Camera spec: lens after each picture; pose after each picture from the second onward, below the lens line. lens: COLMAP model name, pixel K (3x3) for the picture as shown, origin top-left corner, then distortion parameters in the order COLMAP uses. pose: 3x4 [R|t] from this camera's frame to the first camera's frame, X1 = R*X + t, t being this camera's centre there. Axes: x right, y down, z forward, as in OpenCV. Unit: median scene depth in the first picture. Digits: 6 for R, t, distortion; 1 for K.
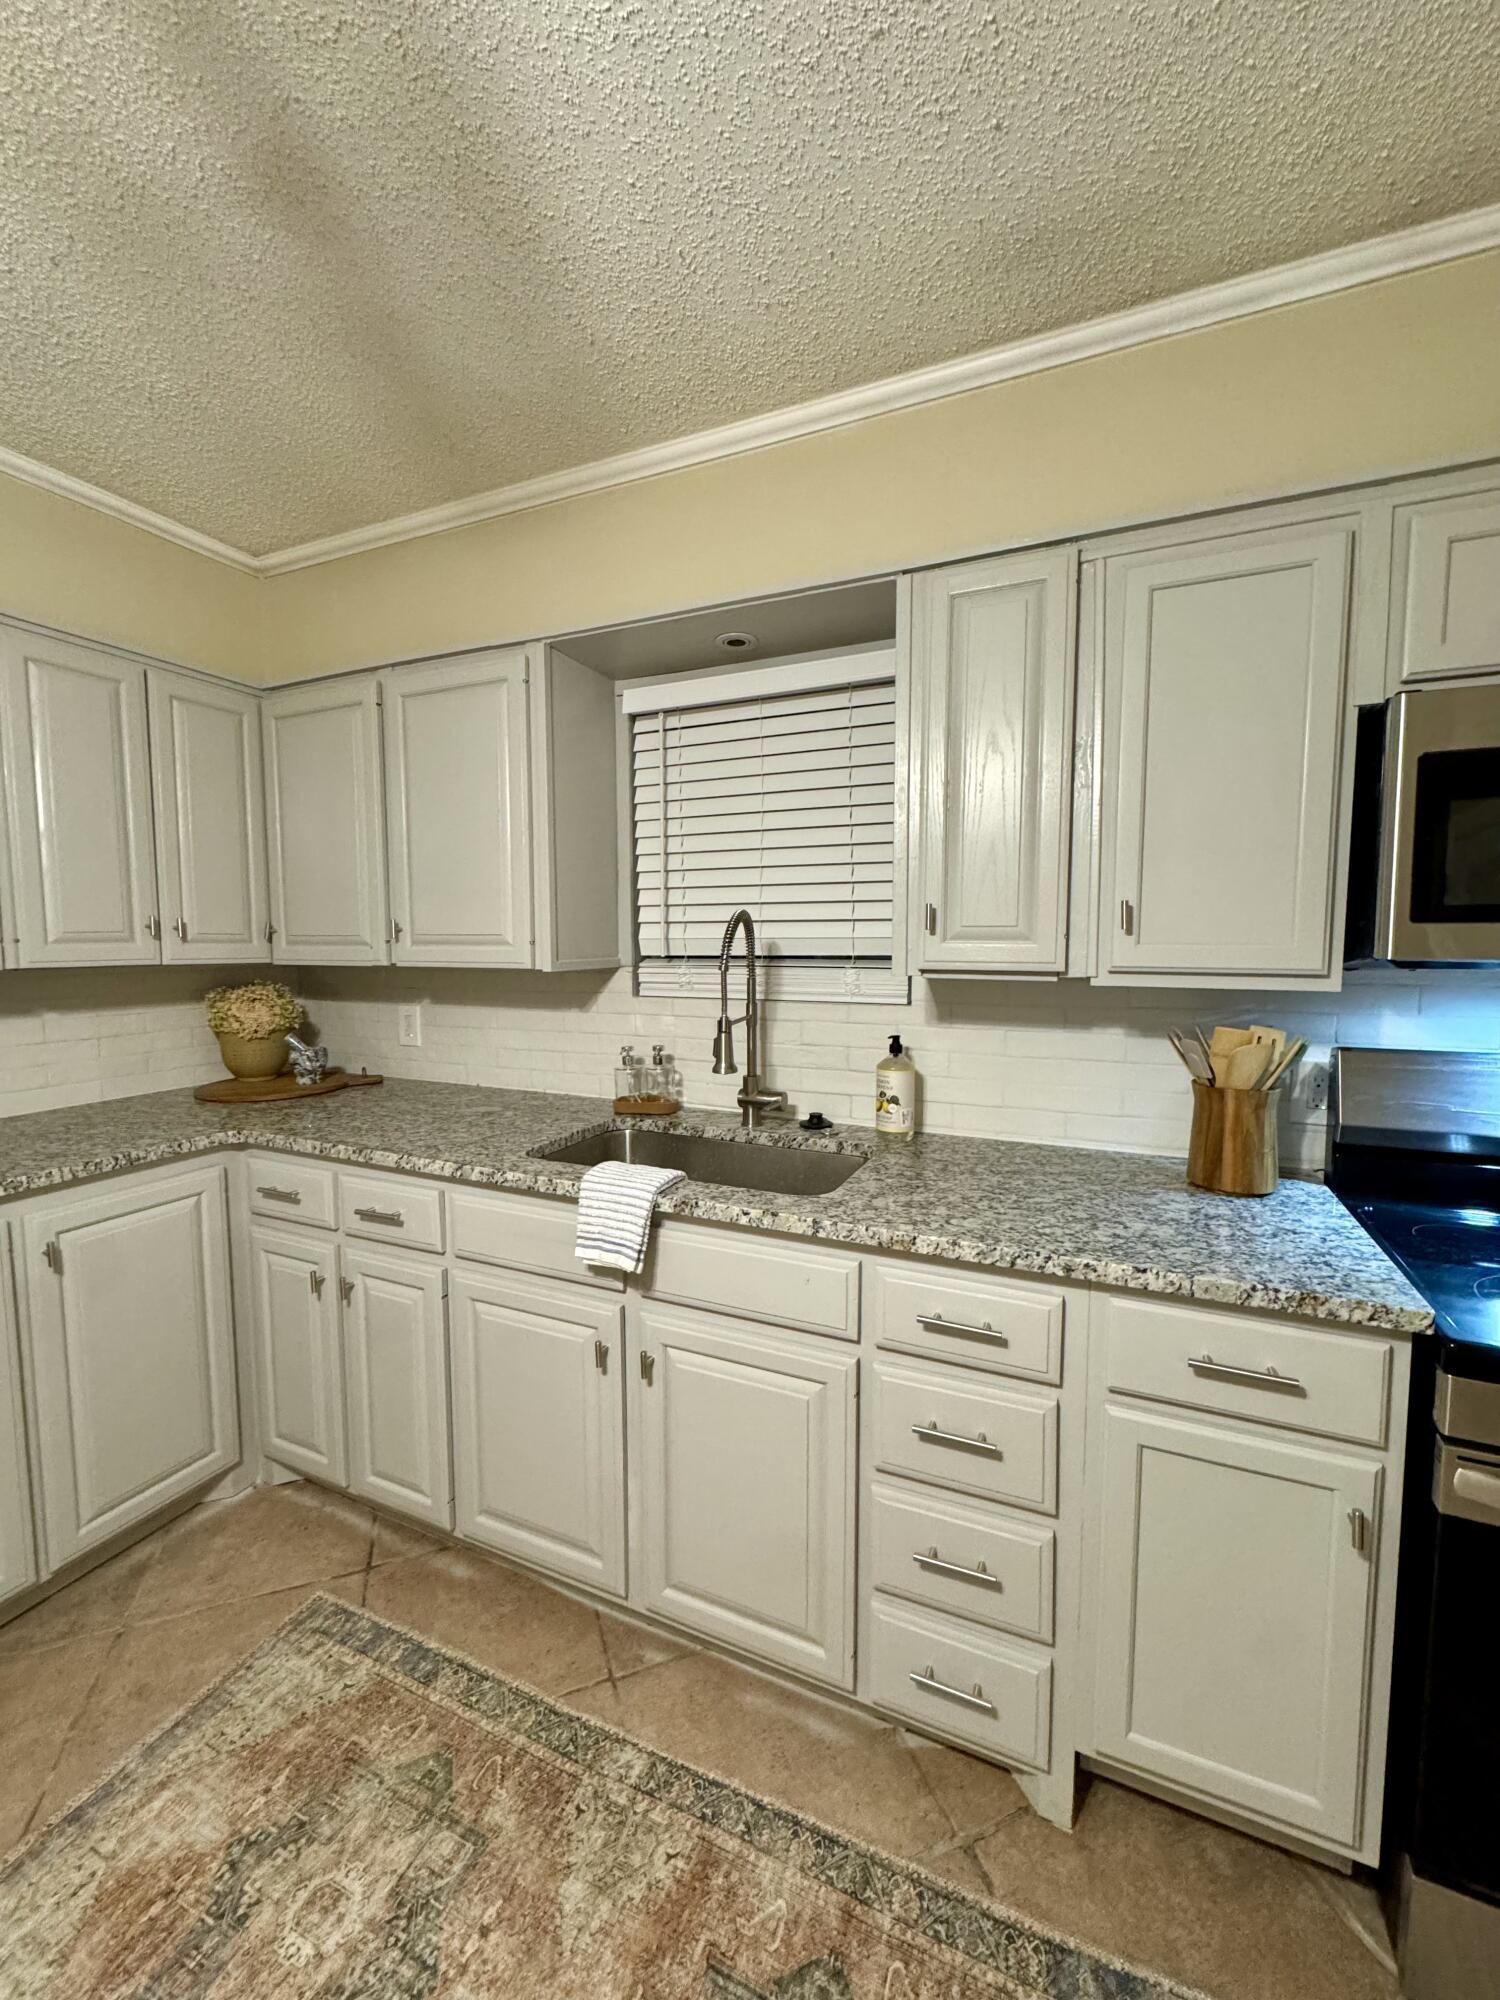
lens RADIAL K [[793.8, 0, 754.3], [0, 793.8, 1000.4], [0, 0, 1]] dist [-0.002542, 0.000352]
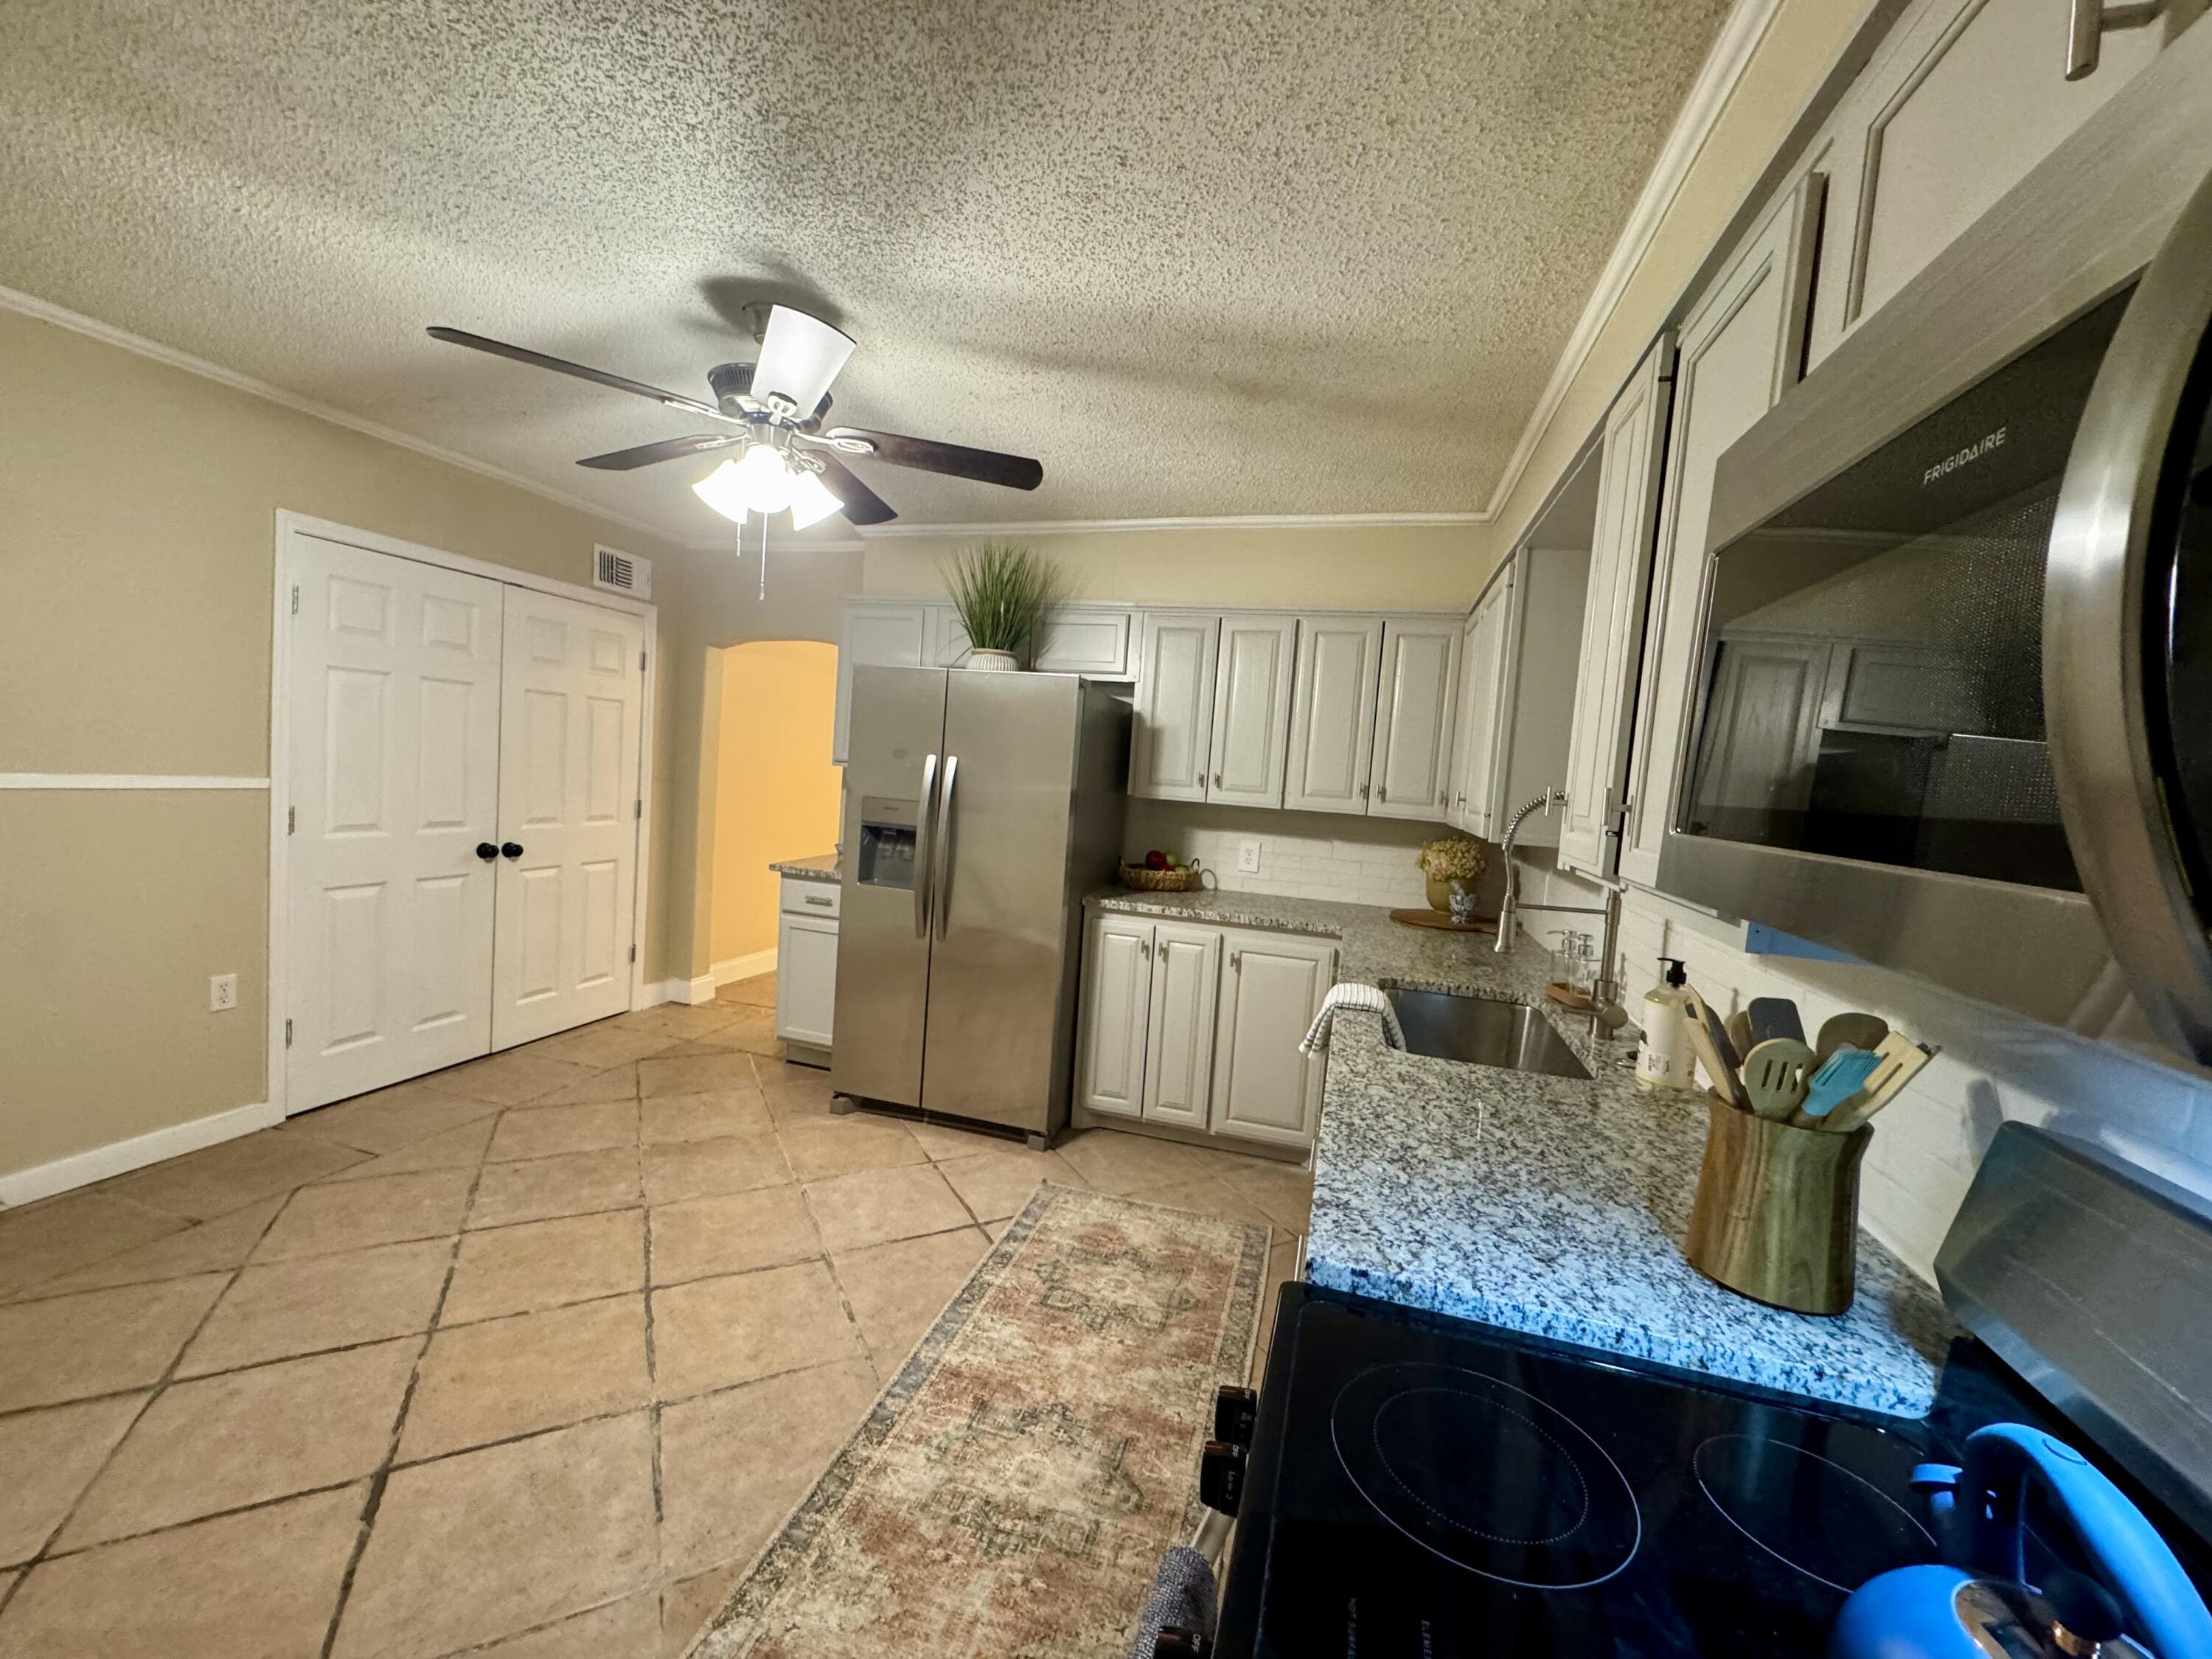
lens RADIAL K [[877.9, 0, 1105.5], [0, 877.9, 822.4], [0, 0, 1]] dist [-0.002542, 0.000352]
pose [[0.141395, 0.071661, -0.987356, 1.181402], [-0.147135, 0.987820, 0.050624, -0.062286], [0.978958, 0.138116, 0.150216, 0.390176]]
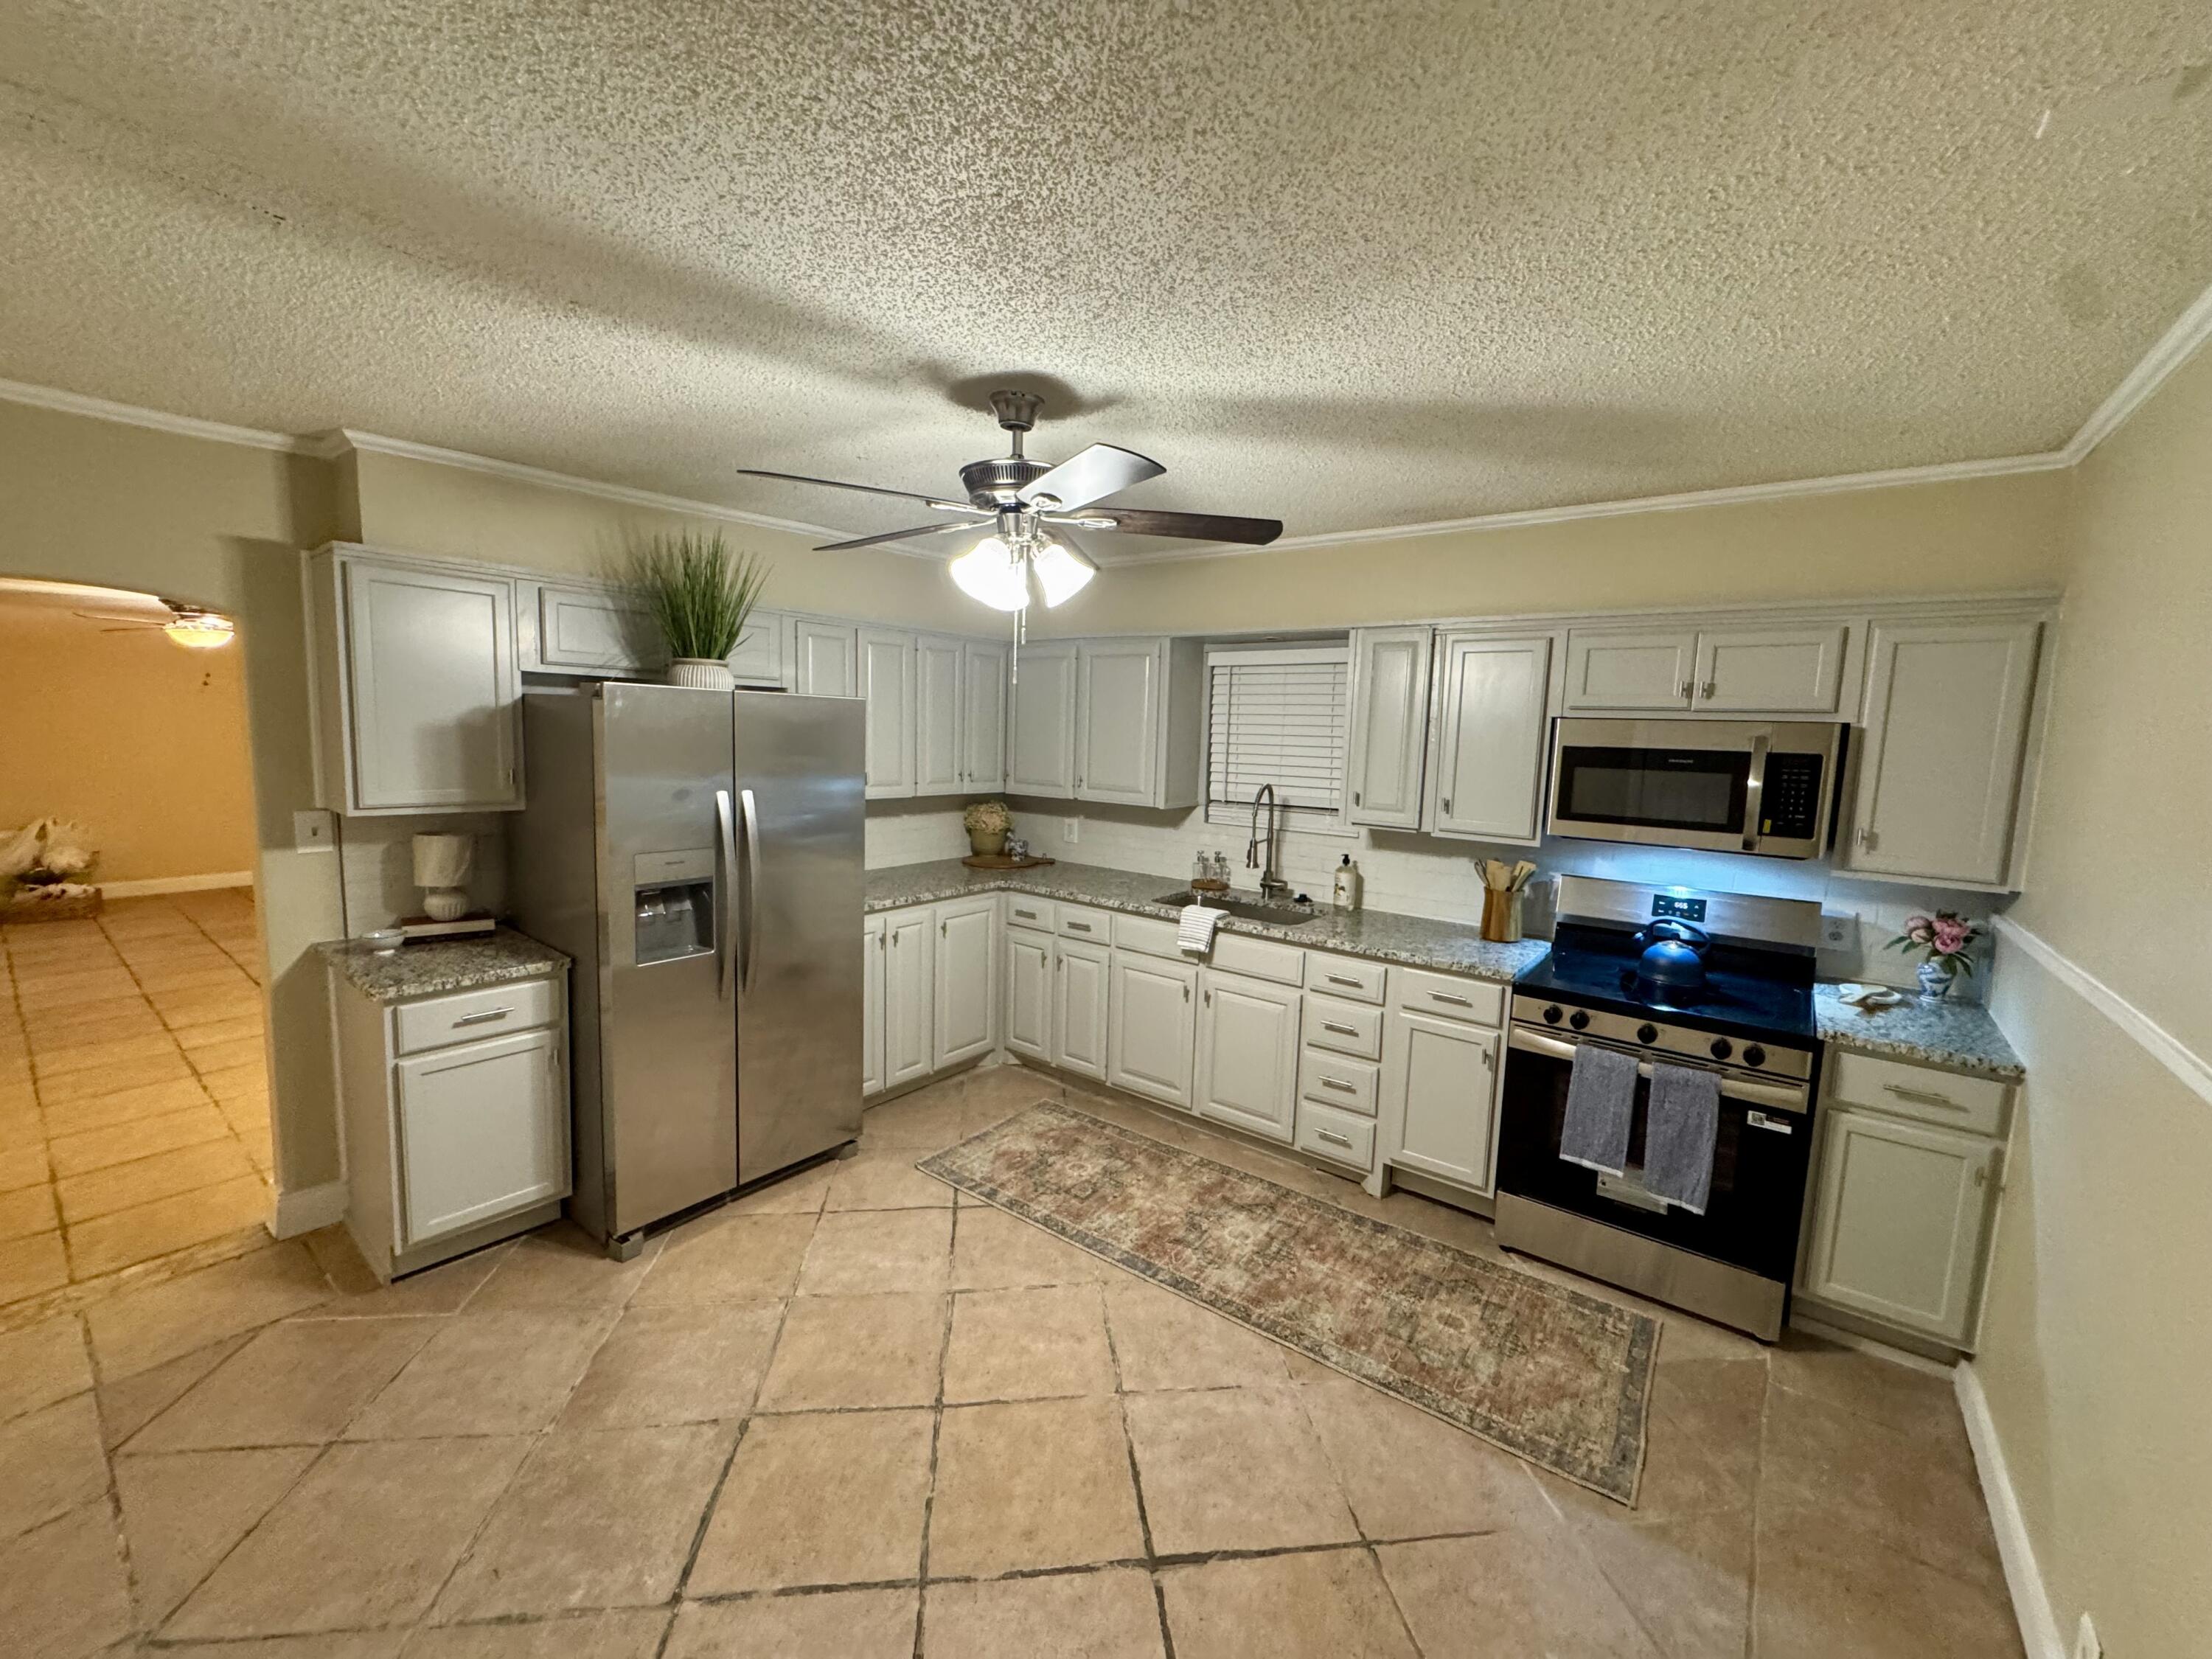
lens RADIAL K [[877.9, 0, 1104.9], [0, 877.9, 825.2], [0, 0, 1]] dist [-0.002542, 0.000352]
pose [[0.971327, 0.055501, -0.231180, 0.126343], [-0.048632, 0.998193, 0.035307, -0.088088], [0.232722, -0.023052, 0.972270, -1.442171]]
